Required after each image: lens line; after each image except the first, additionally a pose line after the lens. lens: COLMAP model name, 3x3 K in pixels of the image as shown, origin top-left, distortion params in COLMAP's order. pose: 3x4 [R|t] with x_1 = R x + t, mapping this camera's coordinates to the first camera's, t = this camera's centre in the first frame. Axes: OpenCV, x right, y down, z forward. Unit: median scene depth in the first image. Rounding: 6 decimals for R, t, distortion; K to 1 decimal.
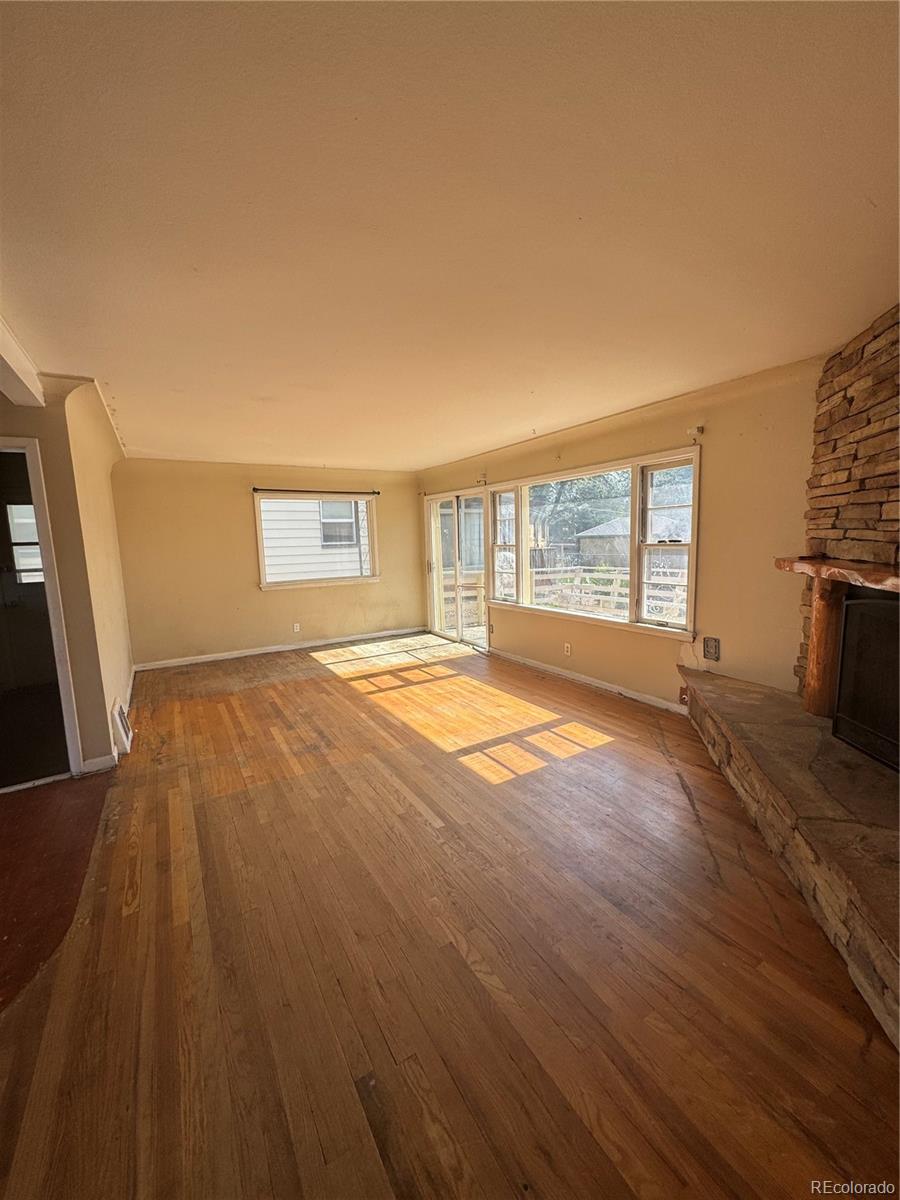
lens RADIAL K [[478.5, 0, 450.7], [0, 478.5, 599.6], [0, 0, 1]] dist [-0.000419, -0.000175]
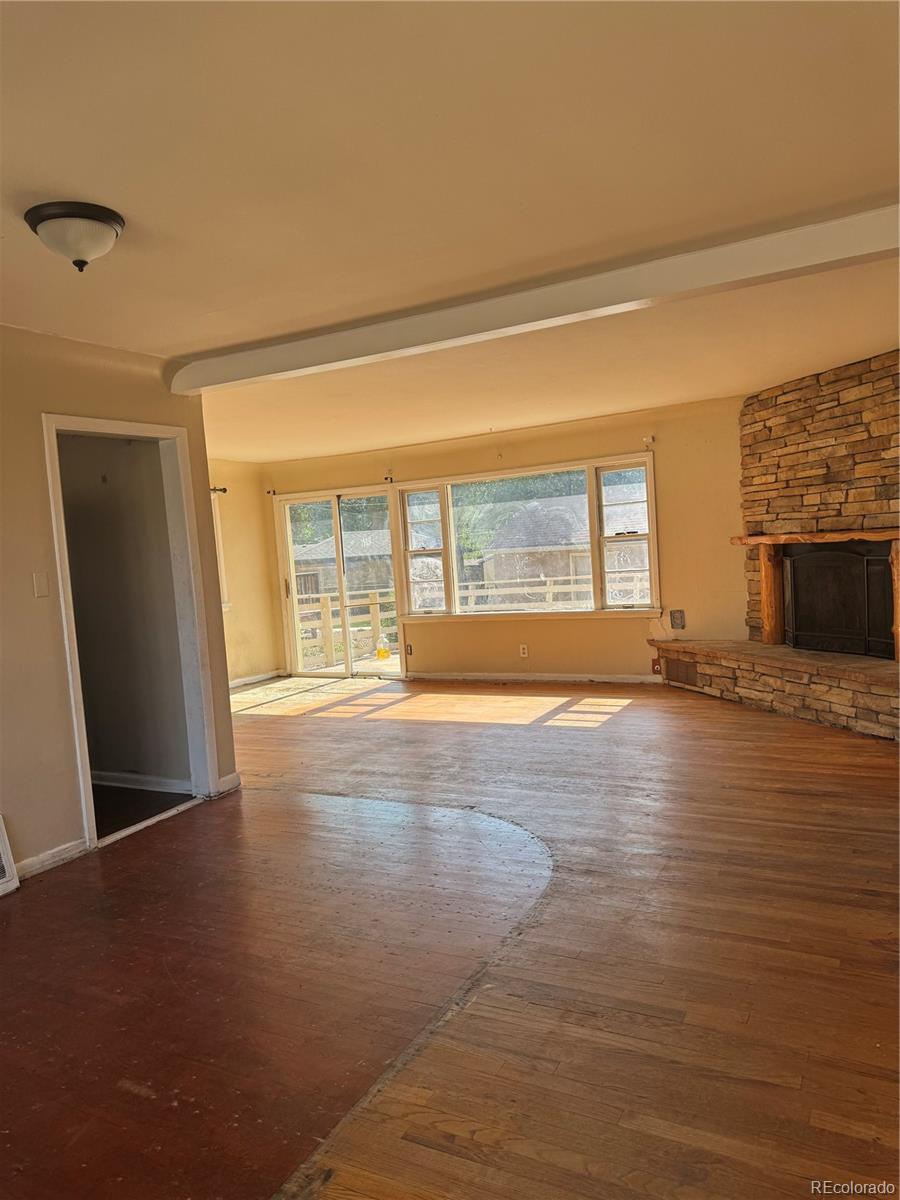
lens RADIAL K [[853.2, 0, 421.1], [0, 853.2, 606.6], [0, 0, 1]] dist [0.074402, -0.002208]
pose [[0.872404, -0.066104, 0.484295, -0.944879], [0.107833, 0.992429, -0.058788, 0.116034], [-0.476742, 0.103510, 0.872928, -0.511124]]
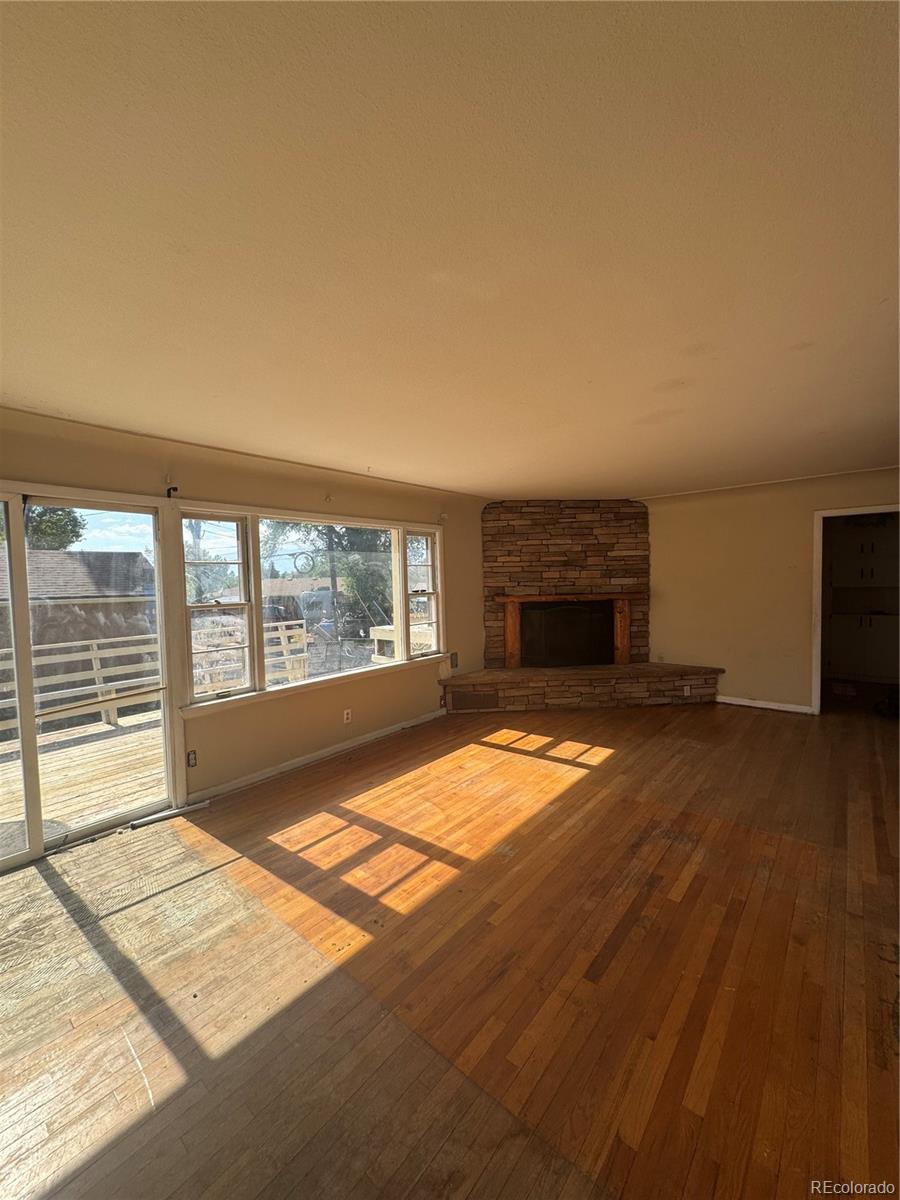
lens RADIAL K [[478.5, 0, 450.7], [0, 478.5, 599.6], [0, 0, 1]] dist [-0.000419, -0.000175]
pose [[-0.321618, -0.006964, 0.946844, -0.795380], [0.152286, 0.986575, 0.058983, -0.159916], [-0.934543, 0.163161, -0.316239, 1.315478]]
